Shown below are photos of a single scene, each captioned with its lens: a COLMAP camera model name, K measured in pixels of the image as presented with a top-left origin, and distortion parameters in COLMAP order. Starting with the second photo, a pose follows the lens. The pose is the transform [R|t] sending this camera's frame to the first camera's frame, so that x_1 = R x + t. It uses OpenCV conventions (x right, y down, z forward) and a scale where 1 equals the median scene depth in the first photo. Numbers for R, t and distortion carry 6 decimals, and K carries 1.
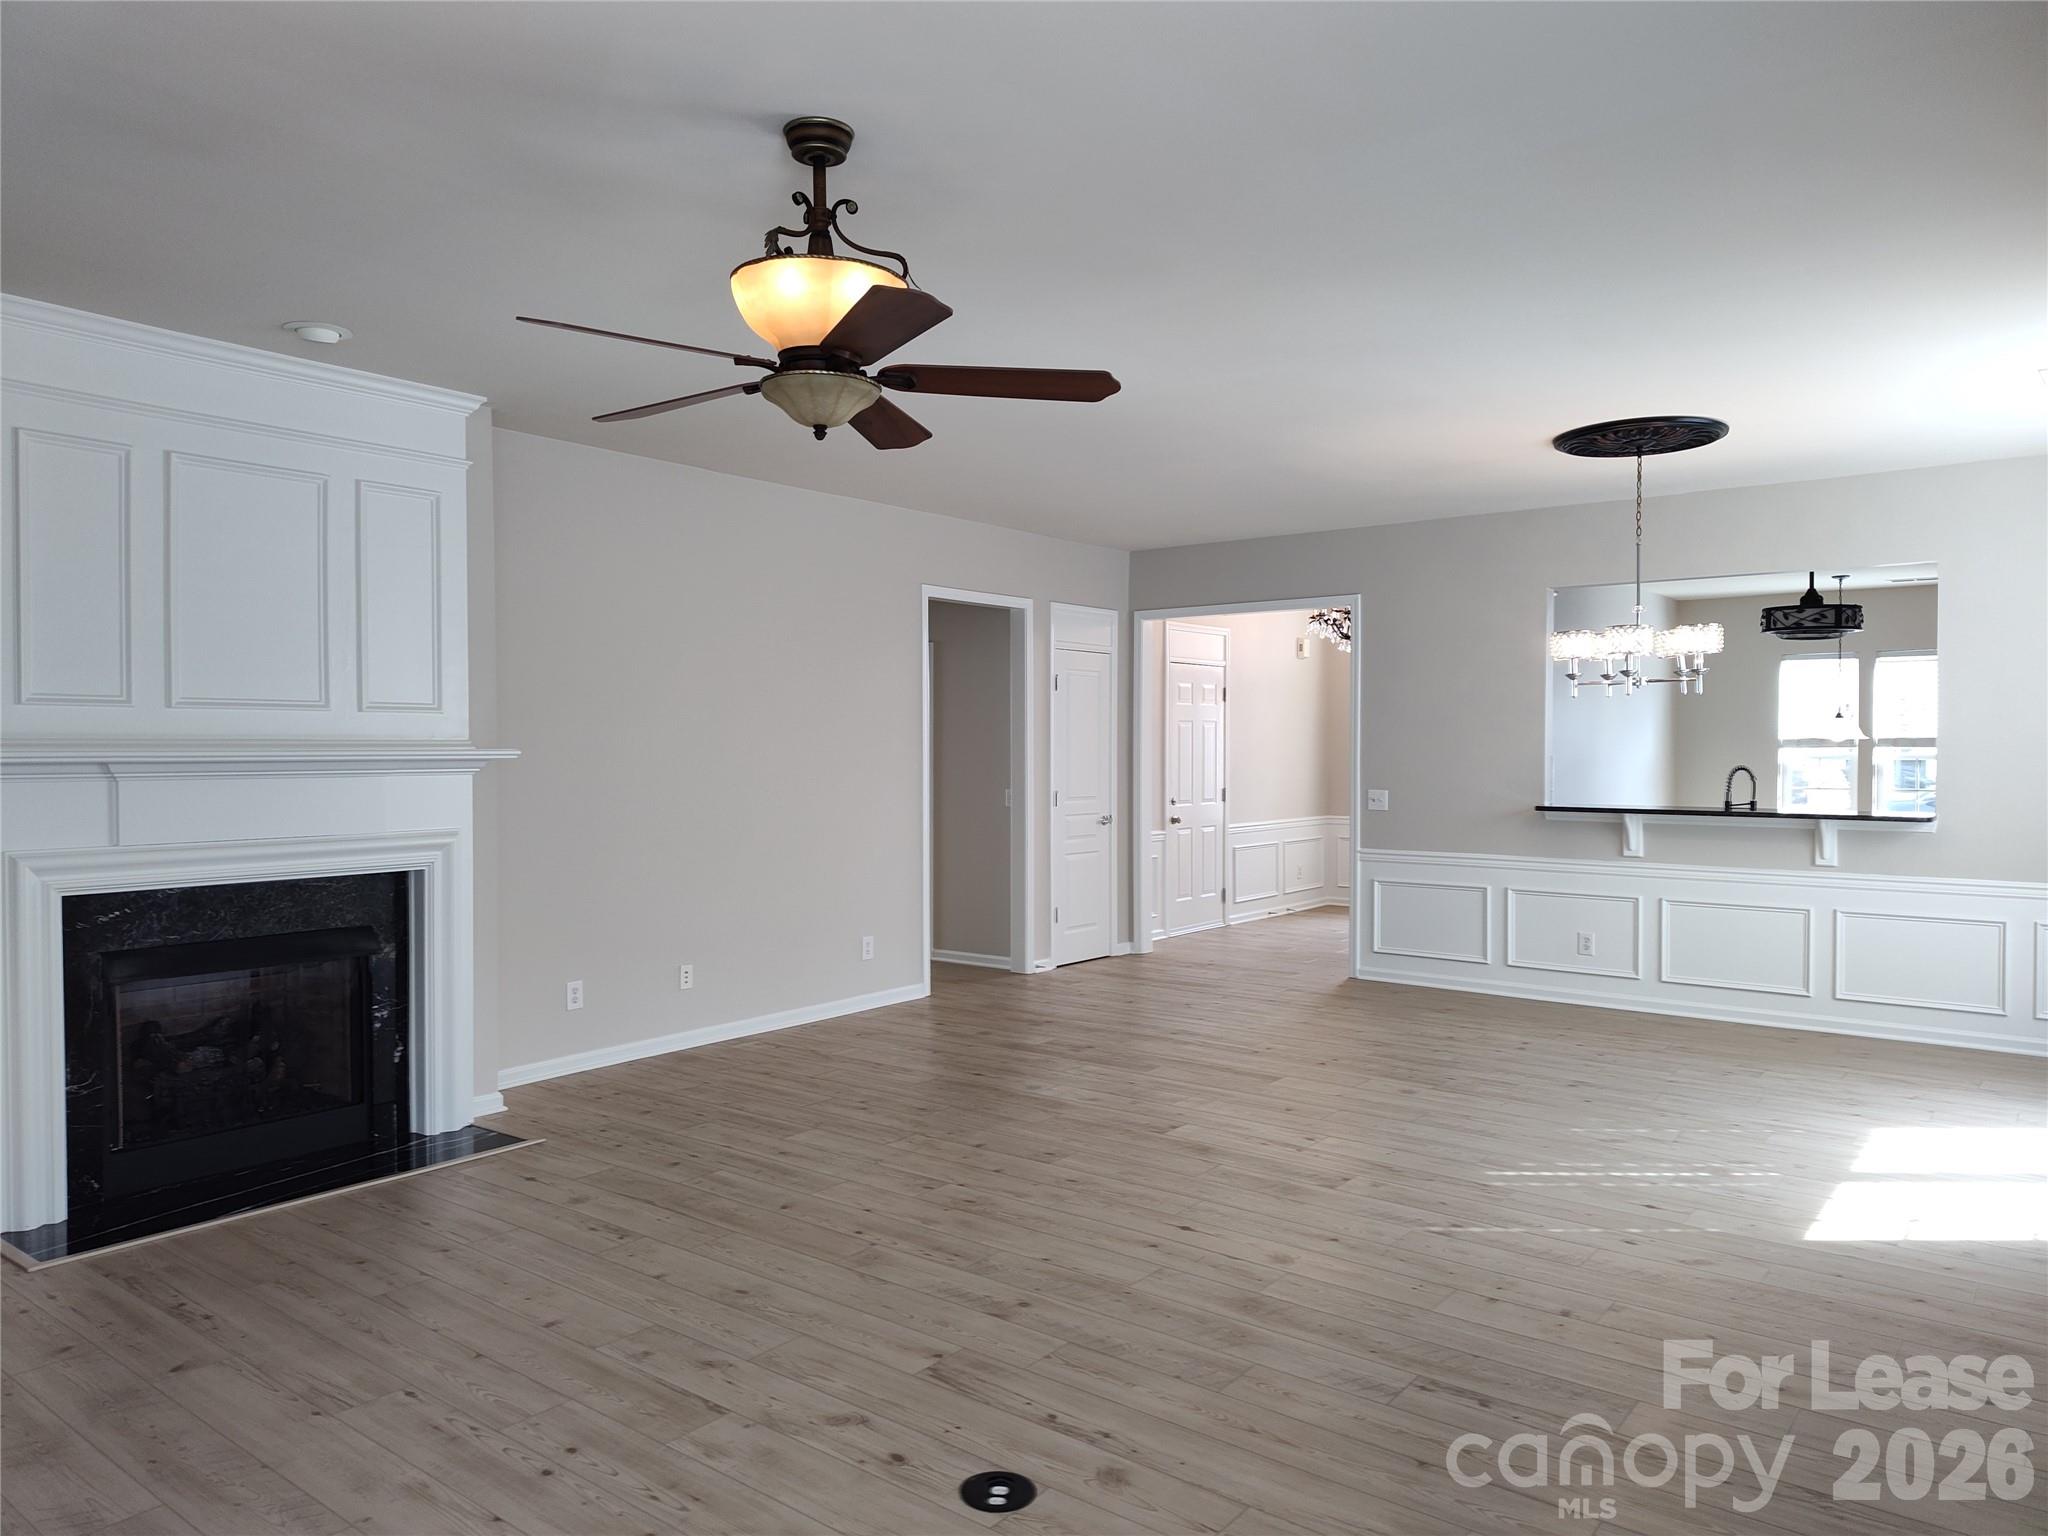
lens RADIAL K [[1386.8, 0, 1014.0], [0, 1386.8, 768.5], [0, 0, 1]] dist [0.066992, -0.082326]
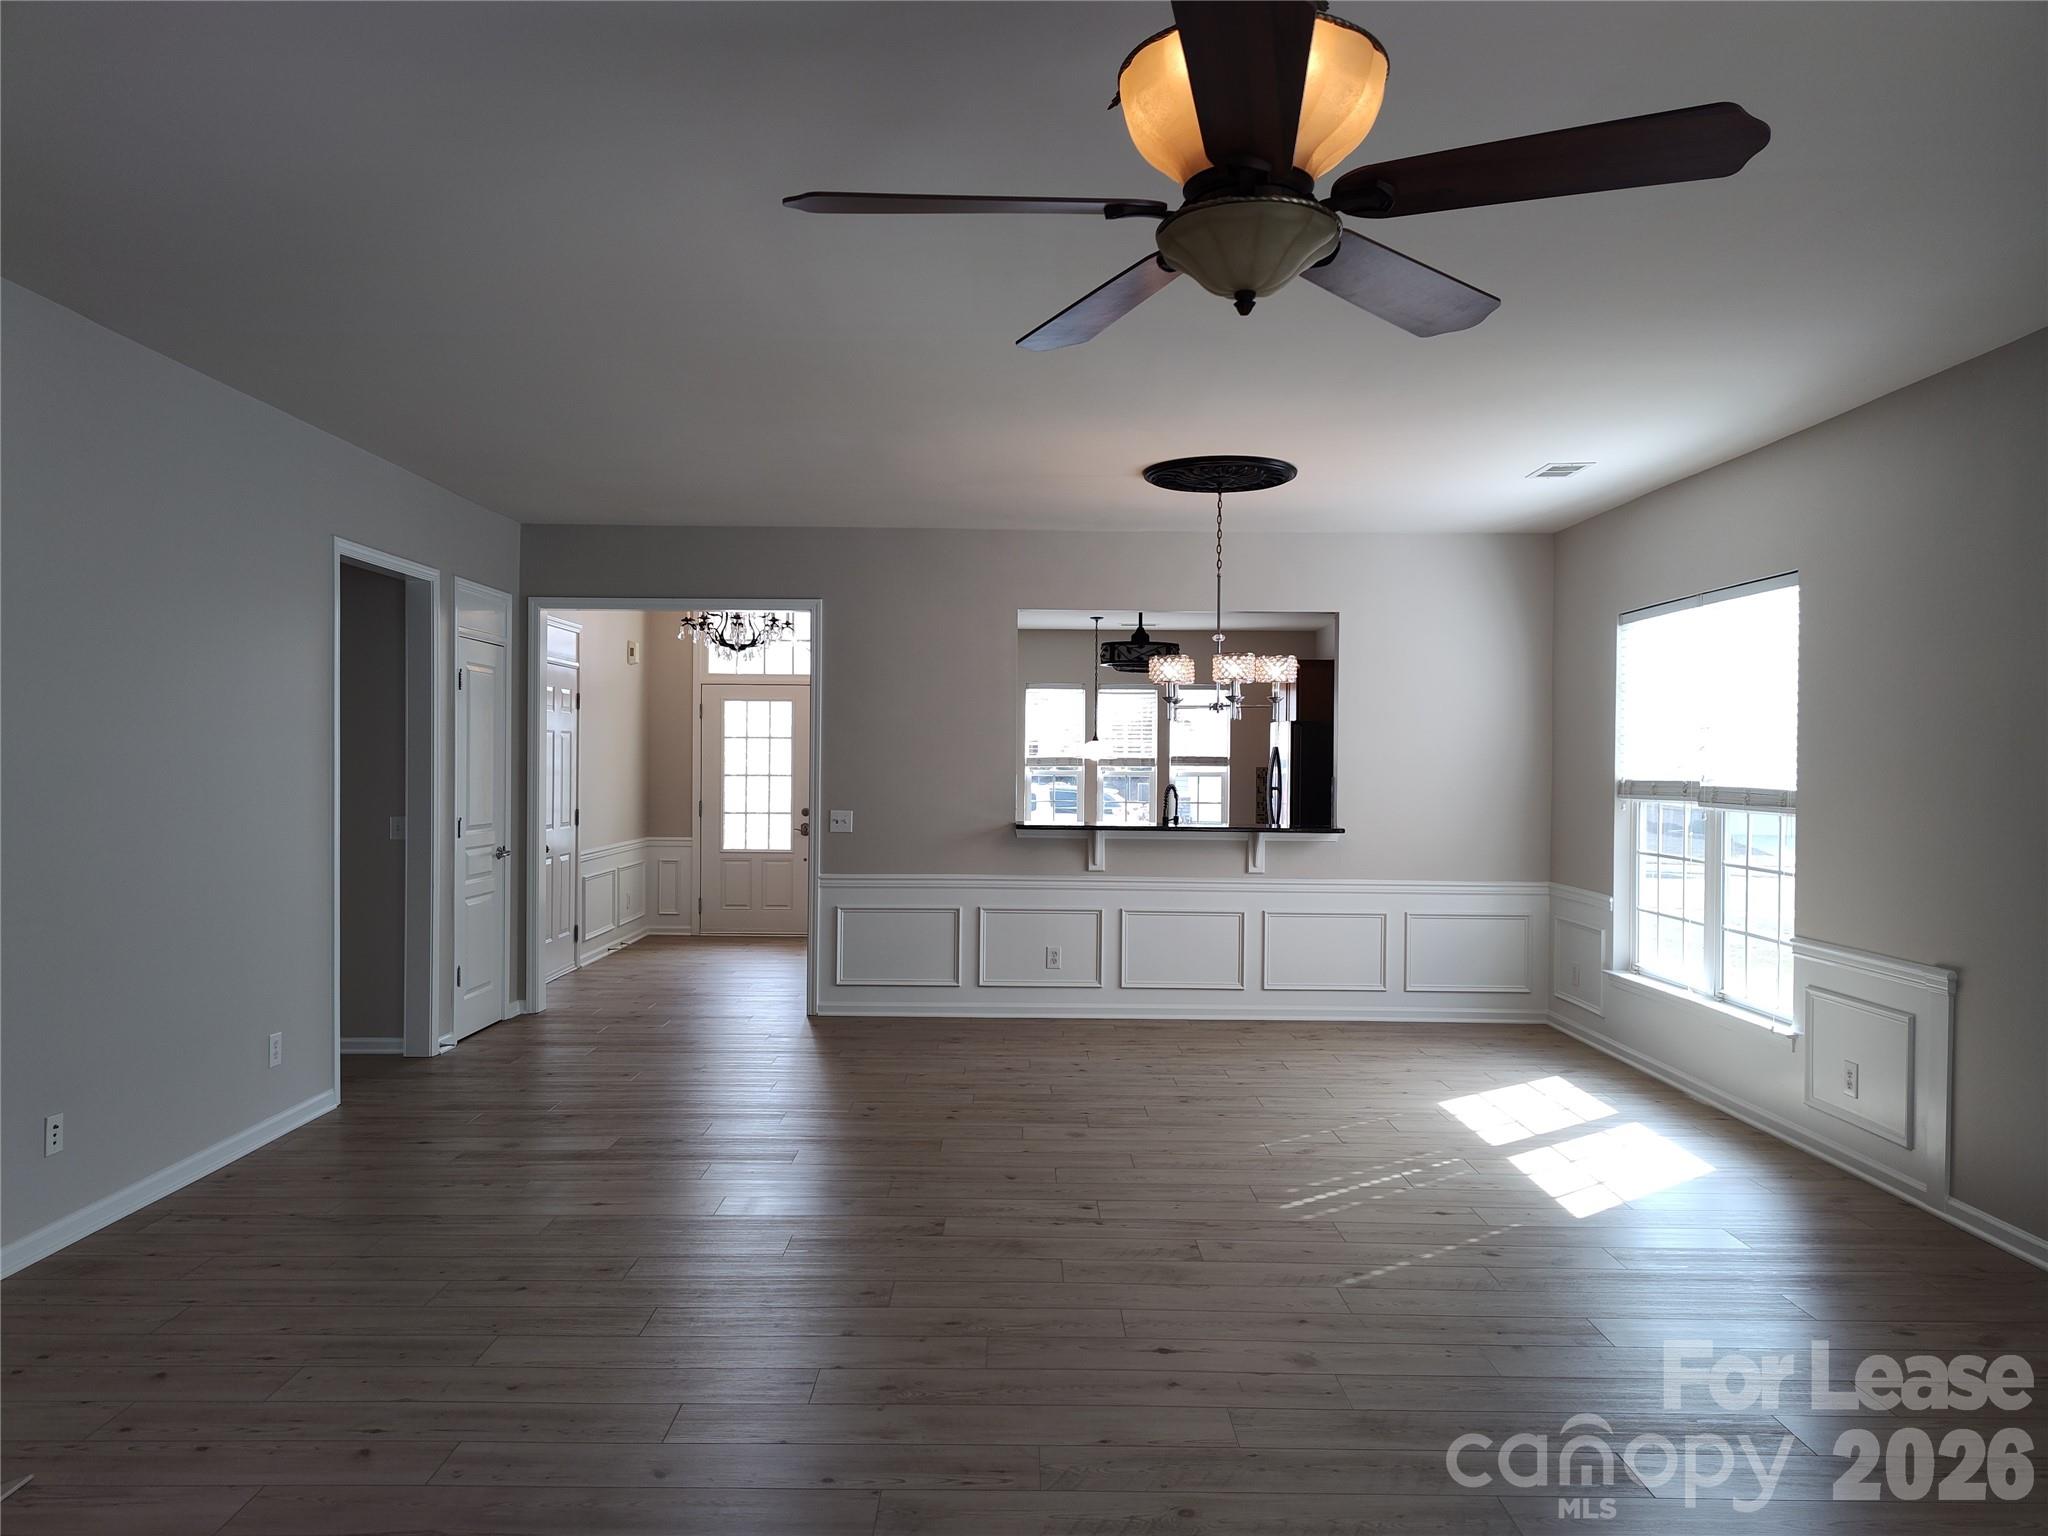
lens RADIAL K [[1386.8, 0, 1014.0], [0, 1386.8, 768.5], [0, 0, 1]] dist [0.066992, -0.082326]
pose [[0.782494, 0.004492, 0.622642, -0.366328], [0.001036, 0.999963, -0.008517, -0.007461], [-0.622658, 0.007309, 0.782460, 0.316004]]
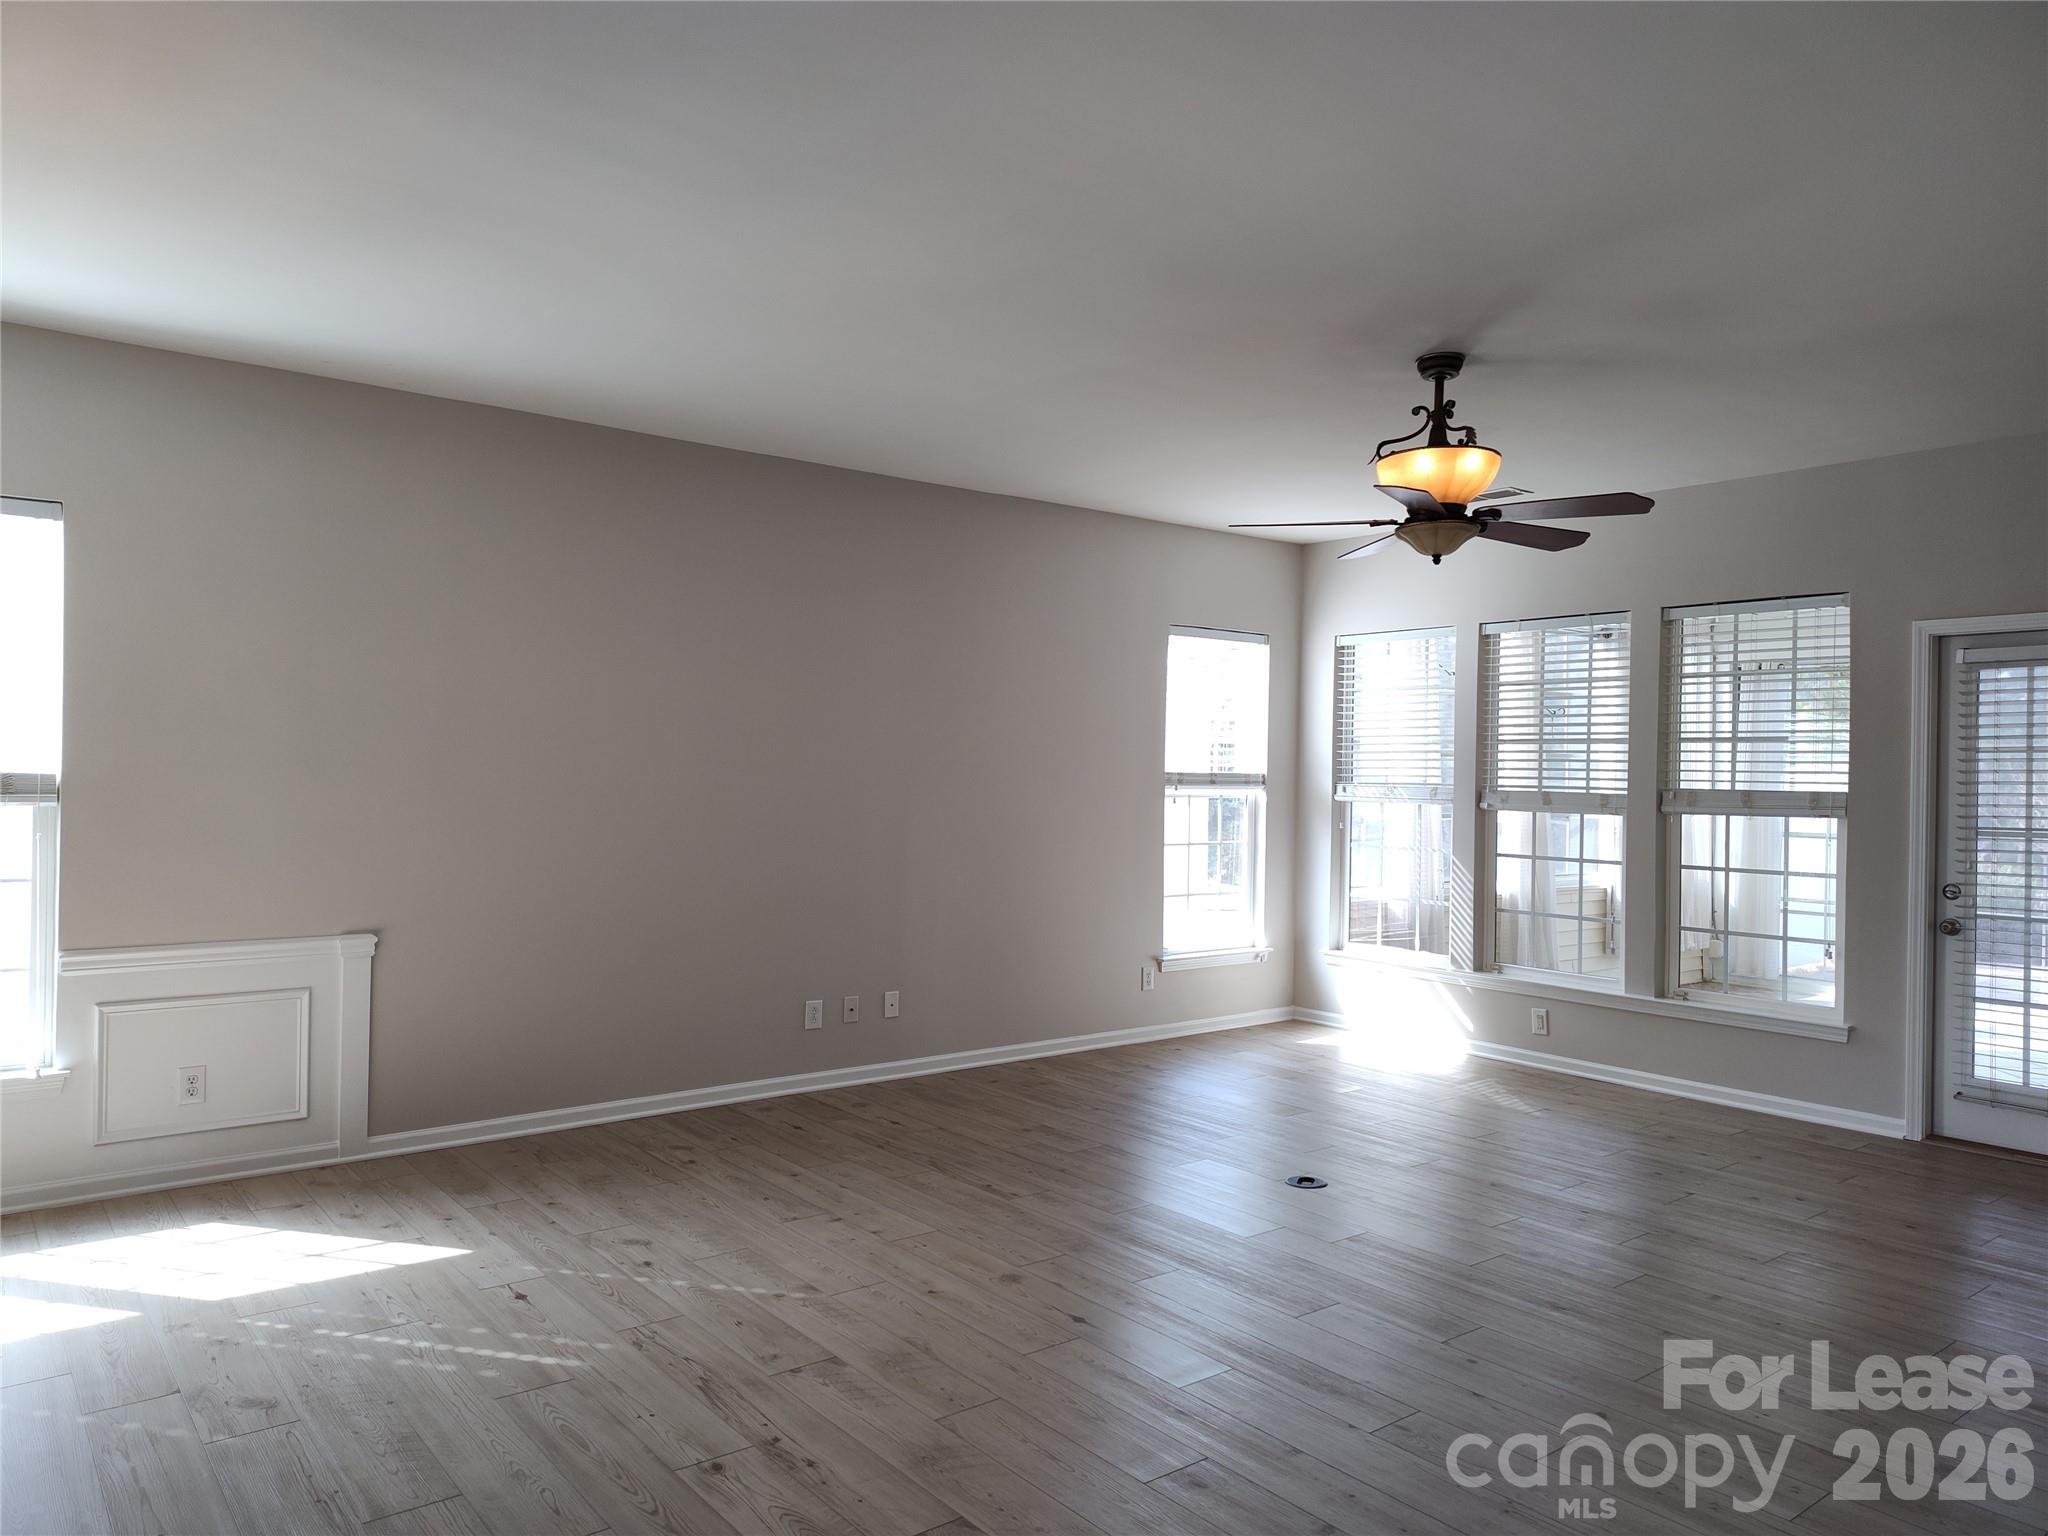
lens RADIAL K [[1380.4, 0, 1019.6], [0, 1380.4, 775.9], [0, 0, 1]] dist [0.062265, -0.080409]
pose [[-0.974135, -0.014767, 0.225482, -0.024569], [-0.011117, 0.999786, 0.017447, -0.018963], [-0.225691, 0.014489, -0.974091, 1.451374]]
